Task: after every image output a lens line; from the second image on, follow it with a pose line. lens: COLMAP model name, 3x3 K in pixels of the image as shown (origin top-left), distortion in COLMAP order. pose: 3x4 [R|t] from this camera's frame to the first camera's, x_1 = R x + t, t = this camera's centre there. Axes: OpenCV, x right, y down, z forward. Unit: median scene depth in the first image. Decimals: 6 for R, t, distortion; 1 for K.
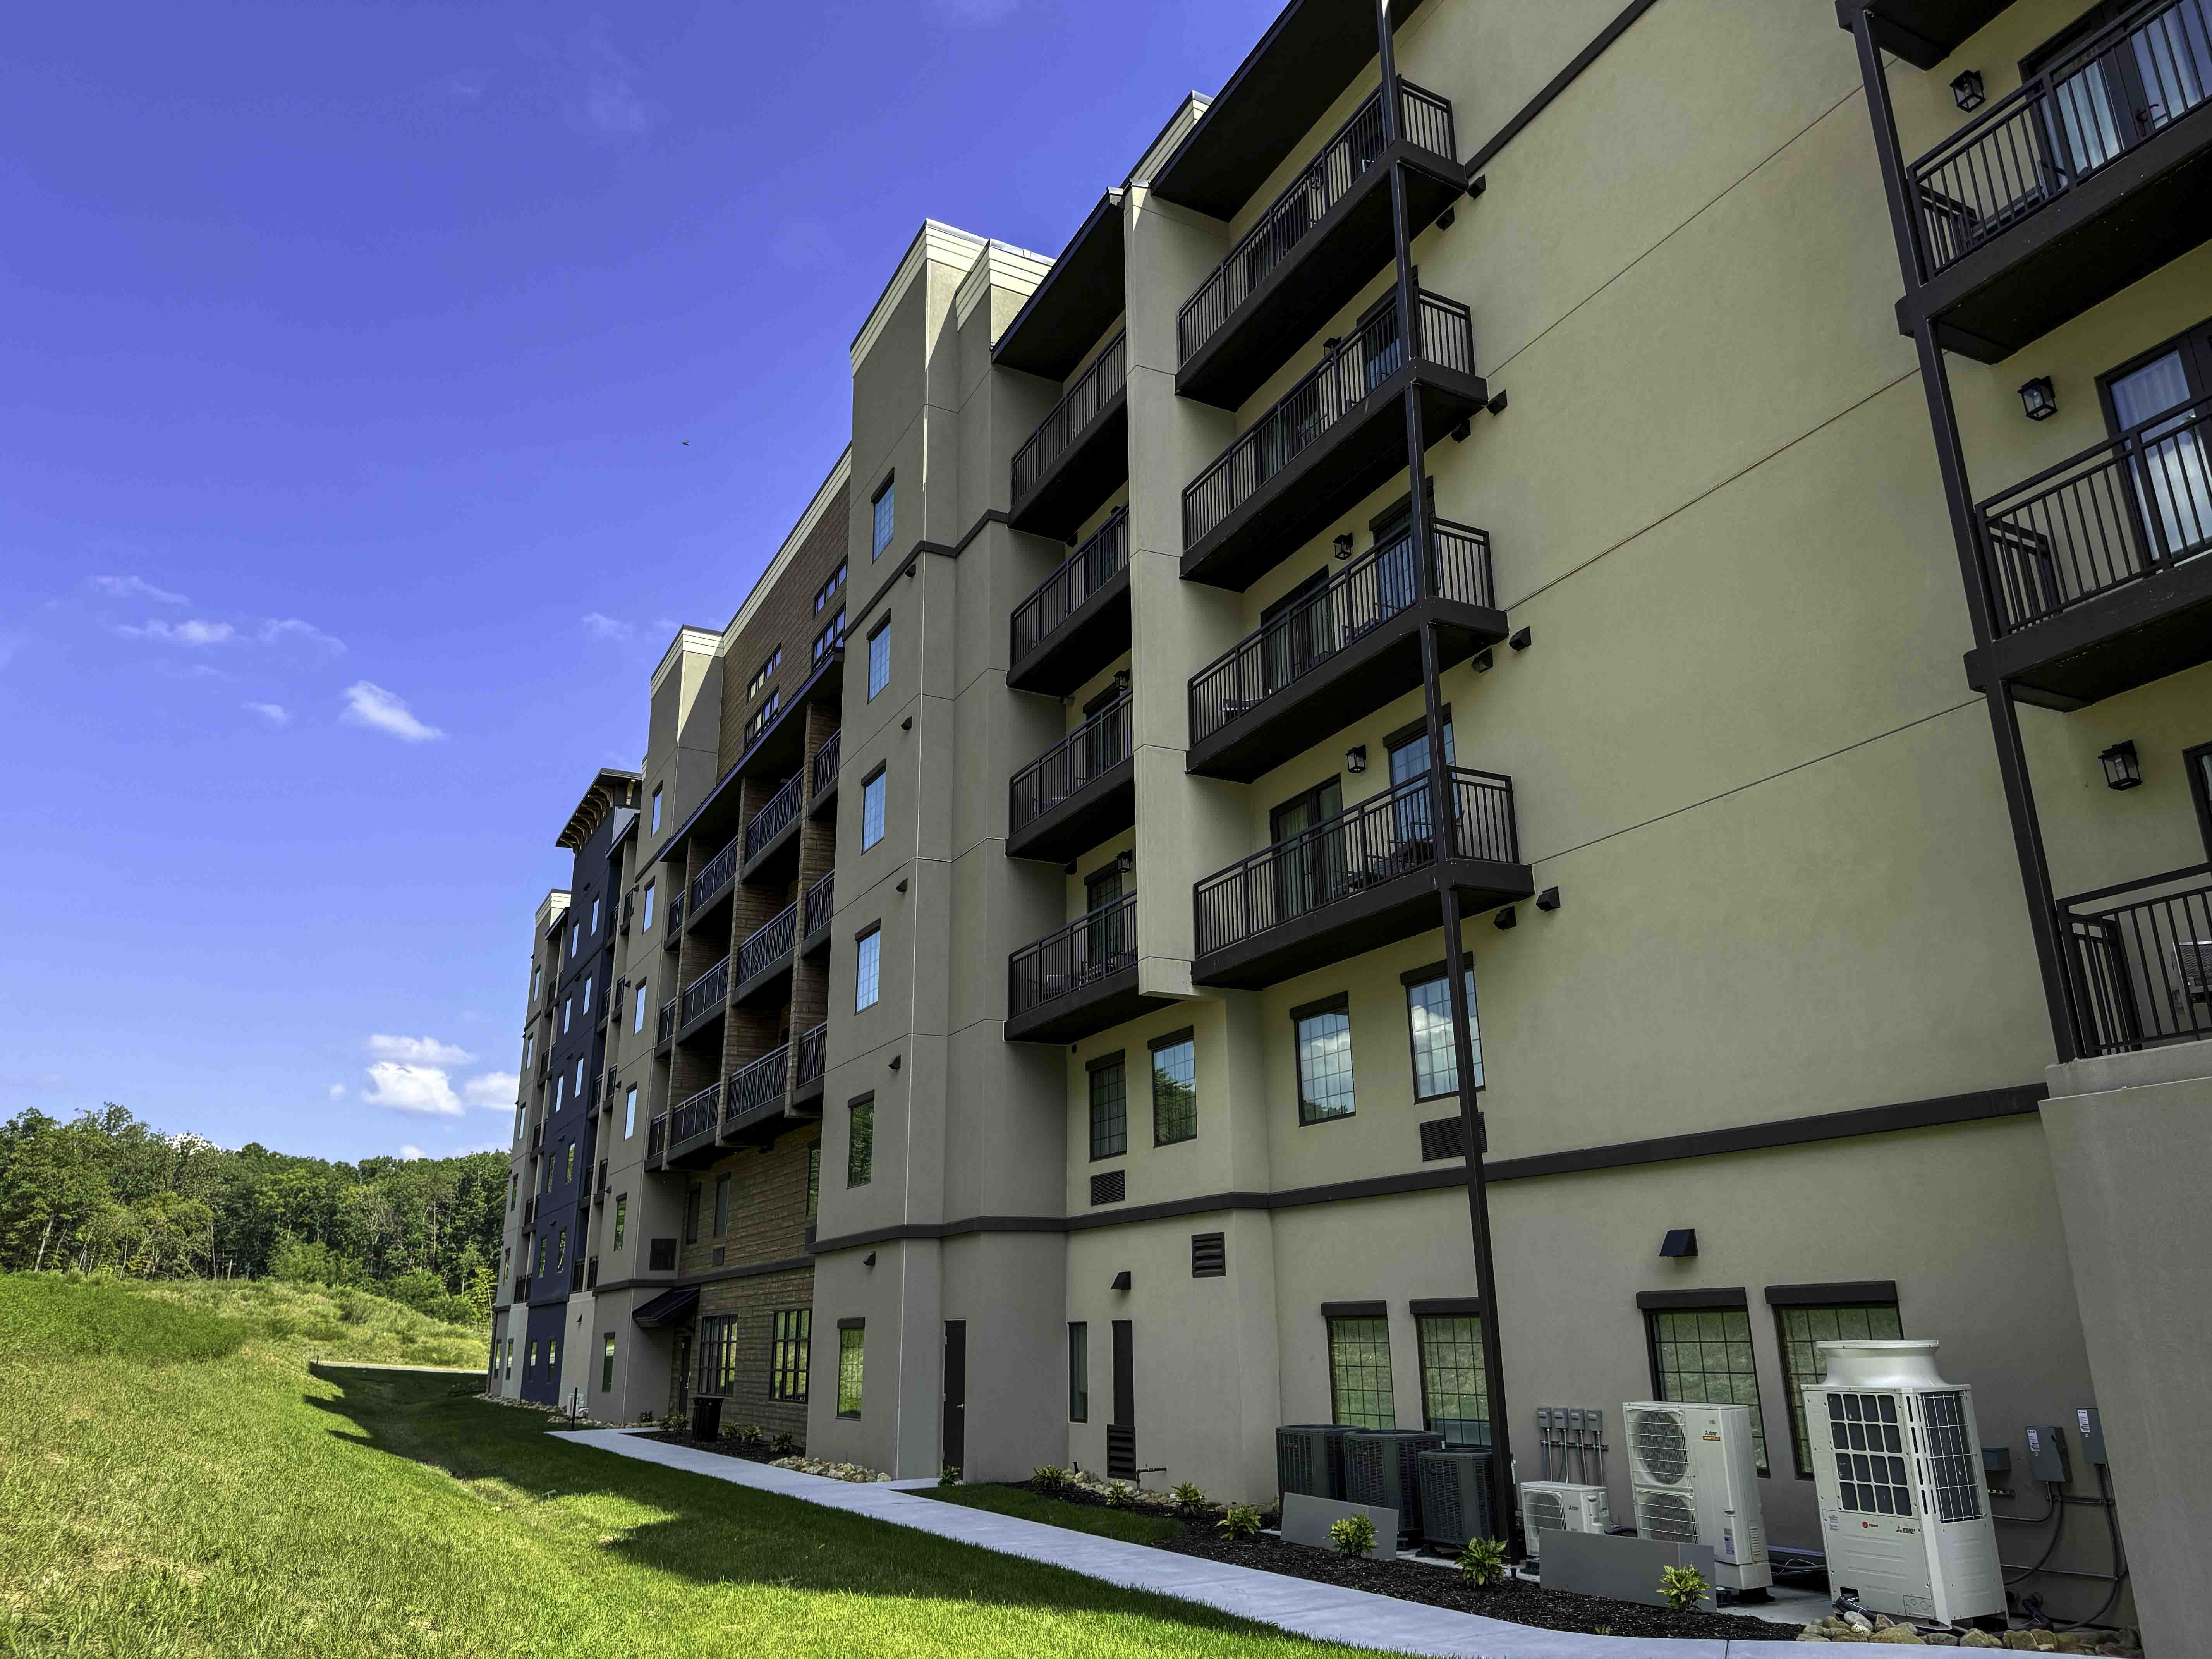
lens RADIAL K [[1534.9, 0, 1171.3], [0, 1534.9, 827.4], [0, 0, 1]] dist [0.191673, -0.314266]
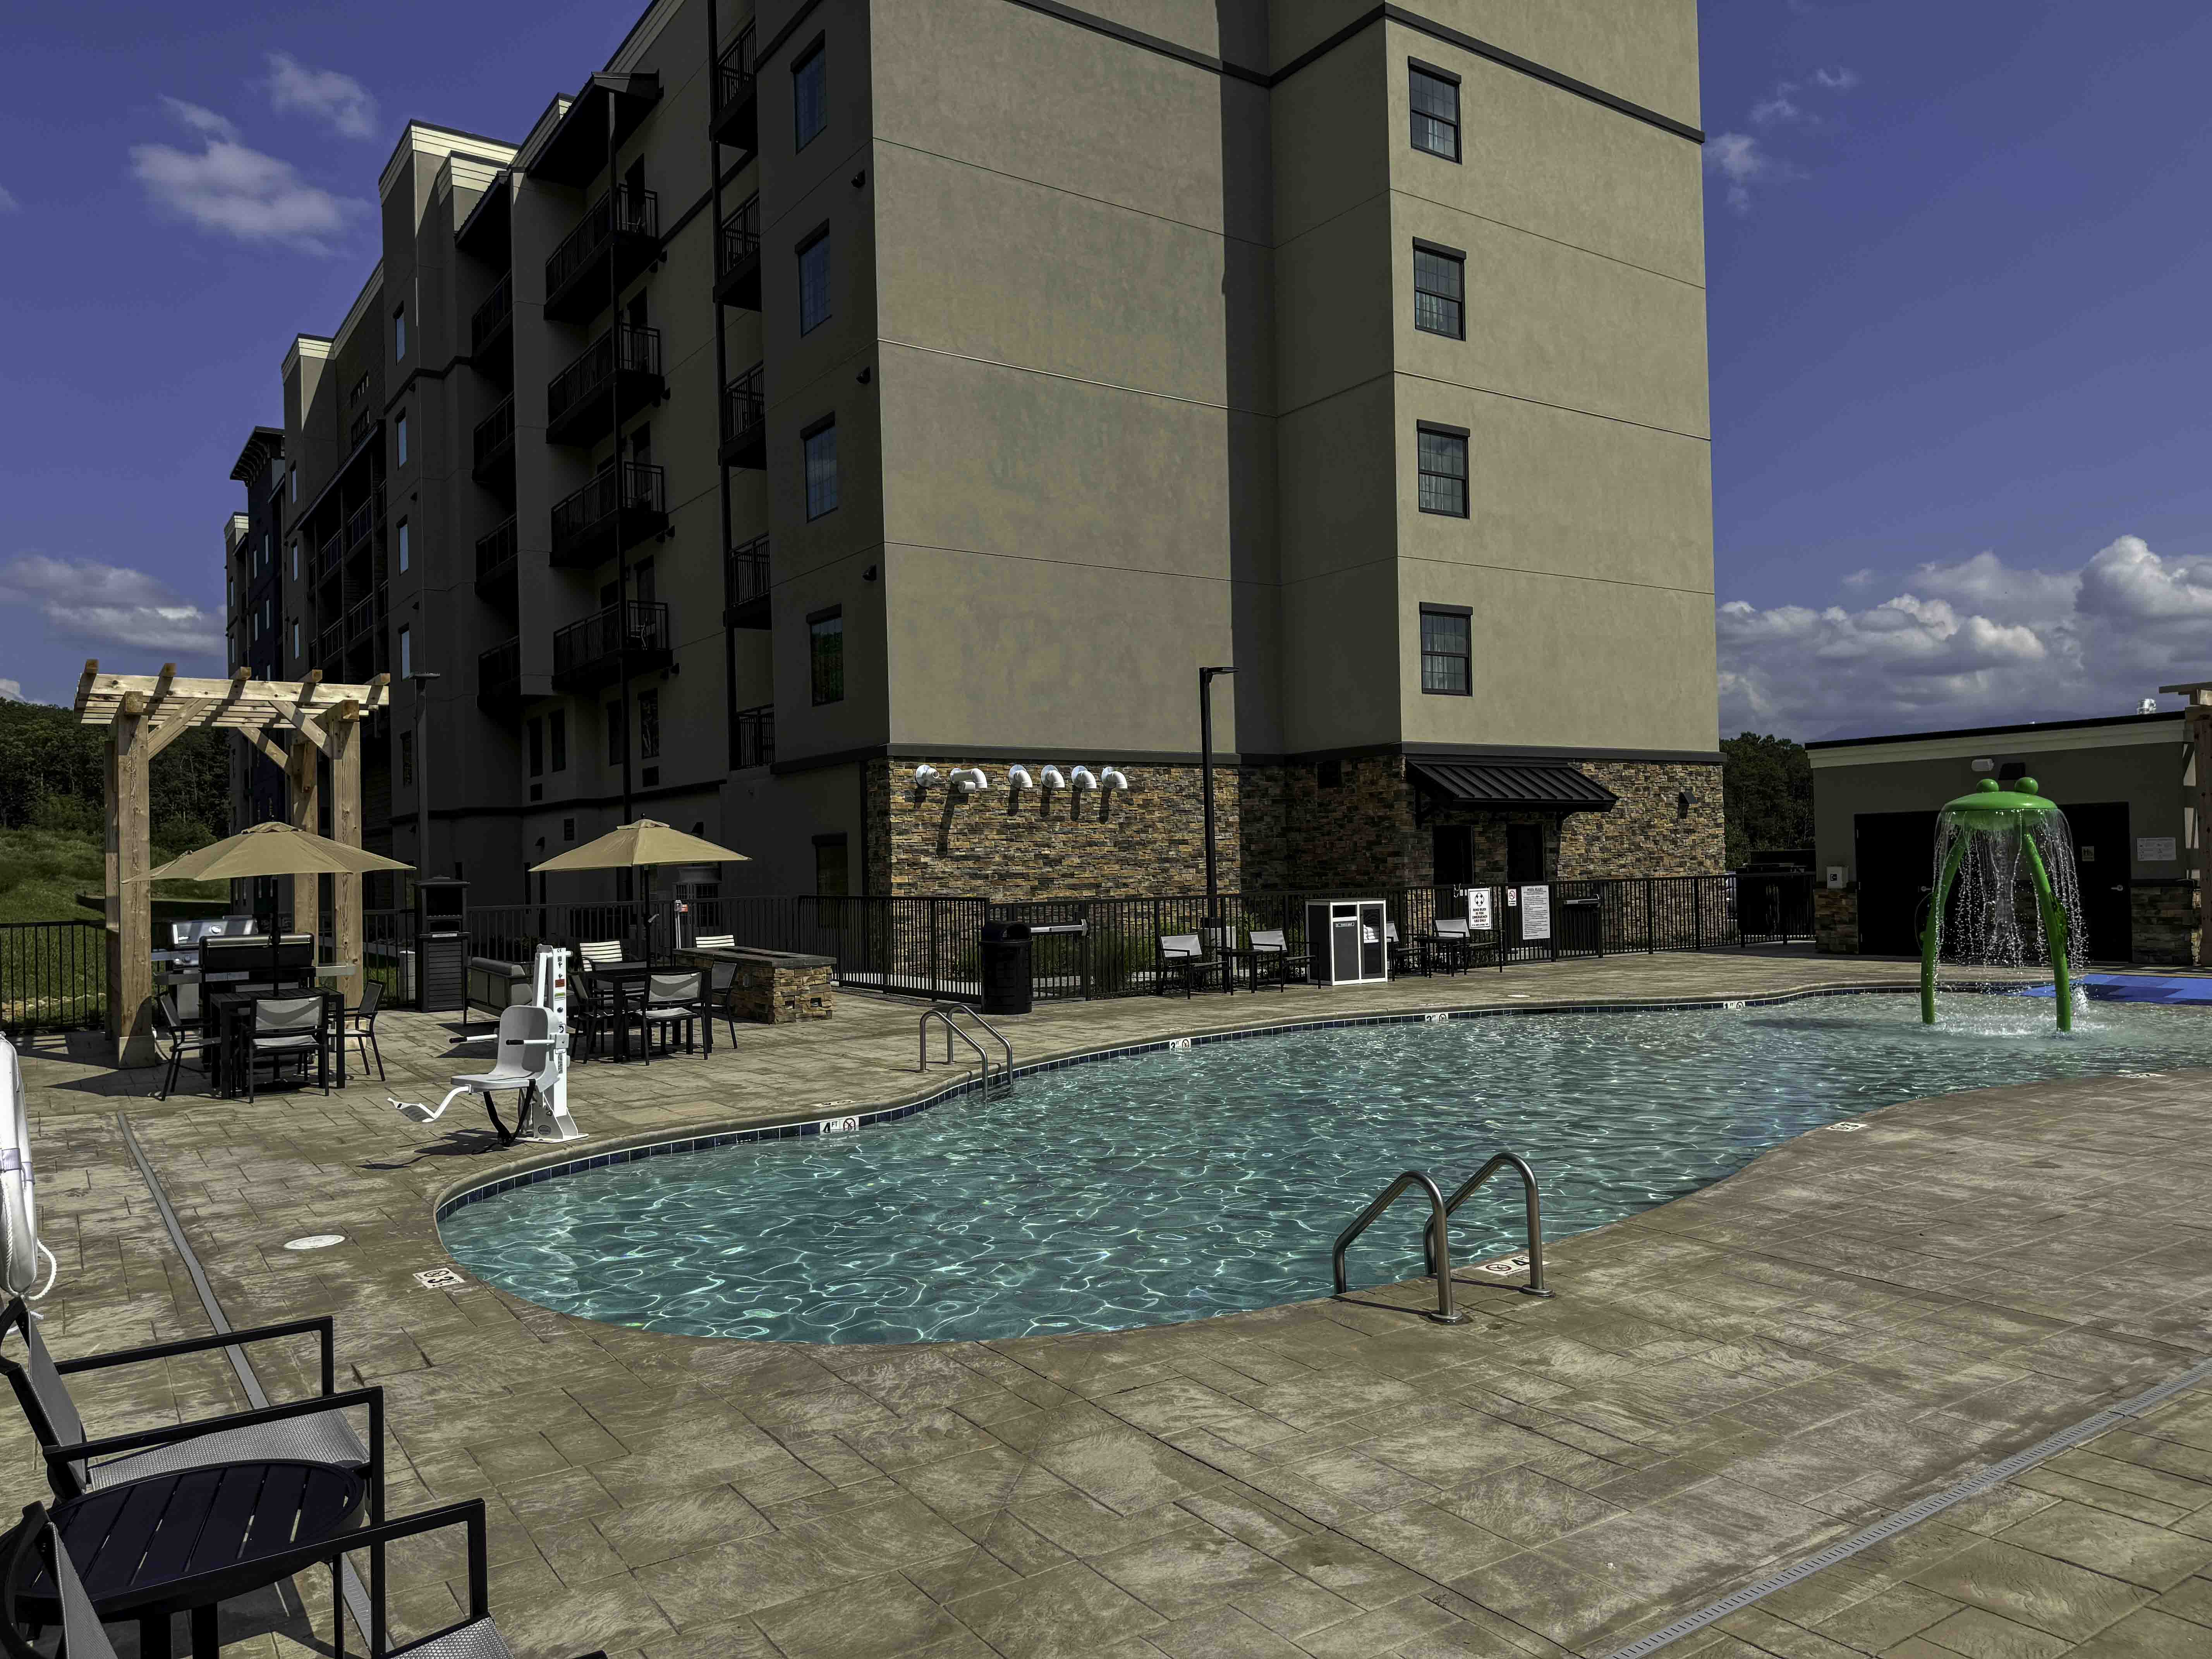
lens RADIAL K [[1569.7, 0, 1106.0], [0, 1569.7, 829.5], [0, 0, 1]] dist [0.030352, -0.040203]
pose [[0.995290, -0.001382, 0.096936, 0.204062], [-0.025792, 0.960091, 0.278498, -0.114893], [-0.093452, -0.279686, 0.955533, -0.371525]]
